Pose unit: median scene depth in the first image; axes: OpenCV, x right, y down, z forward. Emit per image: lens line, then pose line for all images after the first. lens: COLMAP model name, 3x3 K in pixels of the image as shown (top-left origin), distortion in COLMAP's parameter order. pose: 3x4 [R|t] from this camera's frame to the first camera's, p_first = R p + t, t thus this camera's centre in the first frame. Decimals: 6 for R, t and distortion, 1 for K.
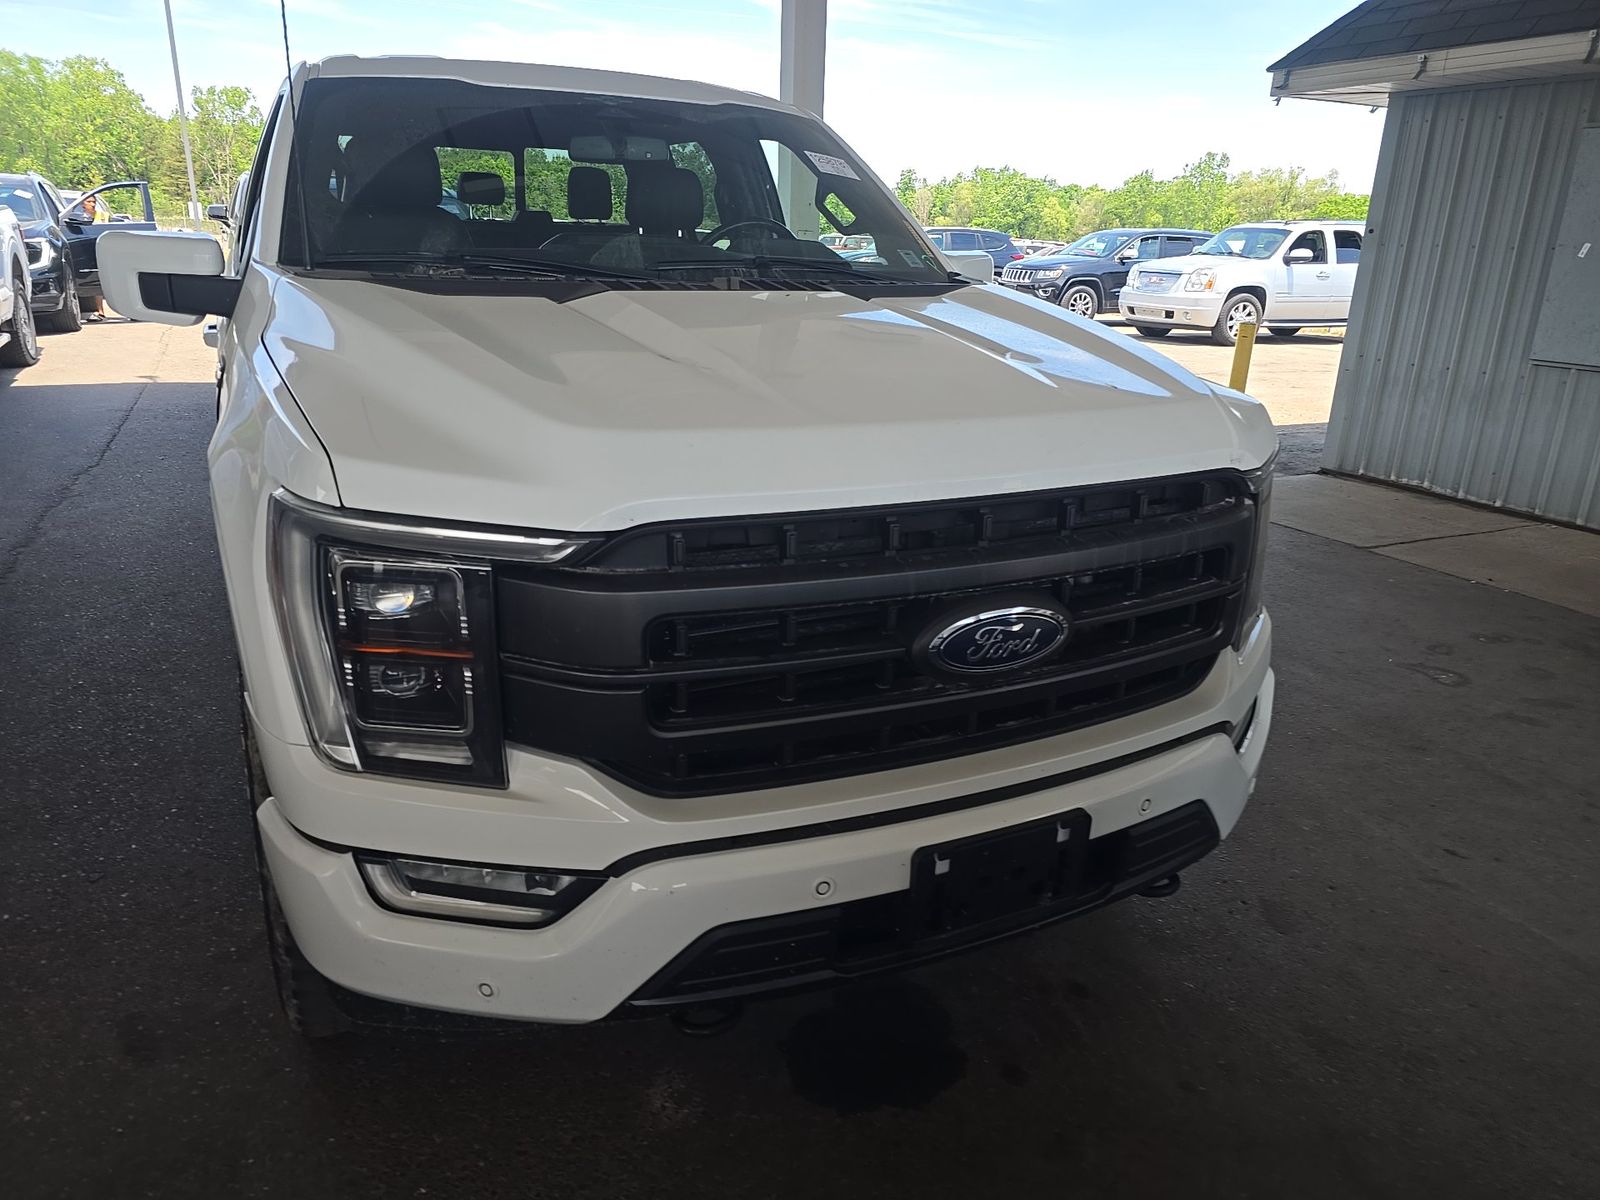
lens RADIAL K [[1092.6, 0, 793.7], [0, 1092.6, 558.7], [0, 0, 1]] dist [0.050177, -0.046860]
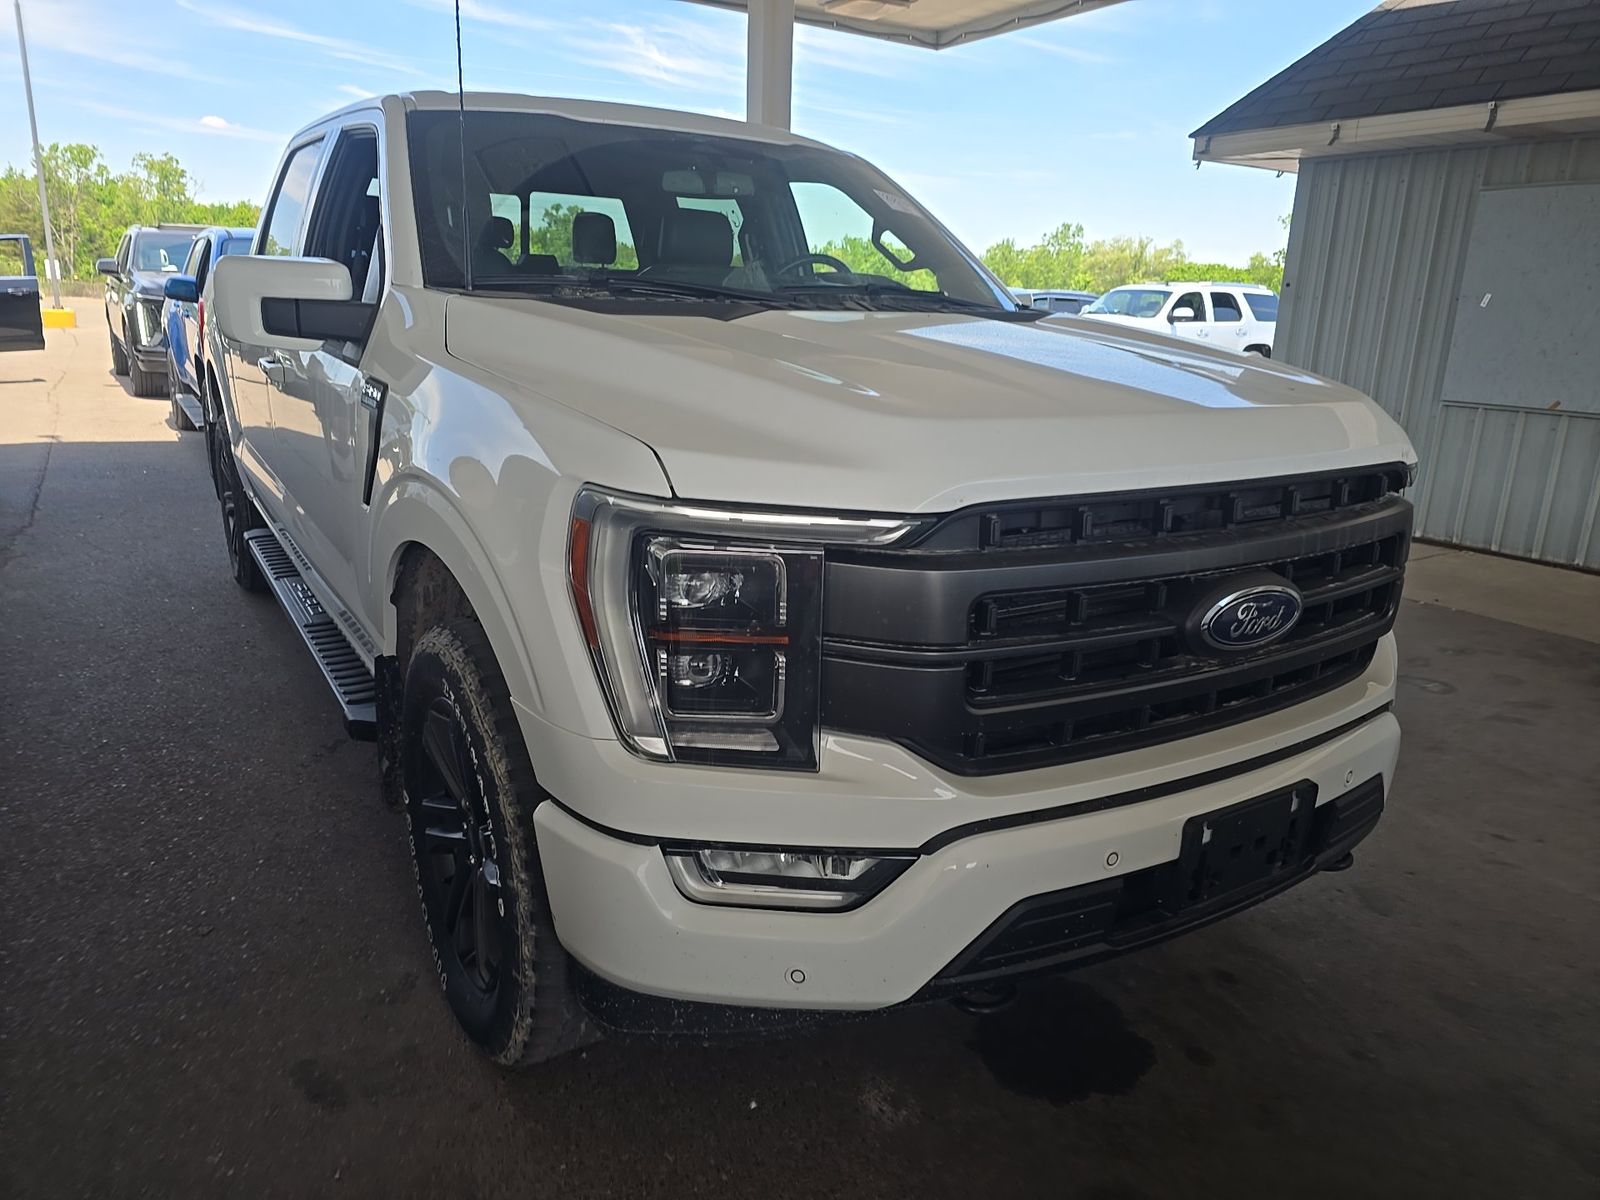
lens RADIAL K [[1111.4, 0, 729.4], [0, 1111.4, 578.5], [0, 0, 1]] dist [0.058391, -0.061742]
pose [[0.993287, -0.025632, 0.112803, -0.360198], [0.031360, 0.998292, -0.049299, 0.061771], [-0.111346, 0.052506, 0.992394, -0.021385]]
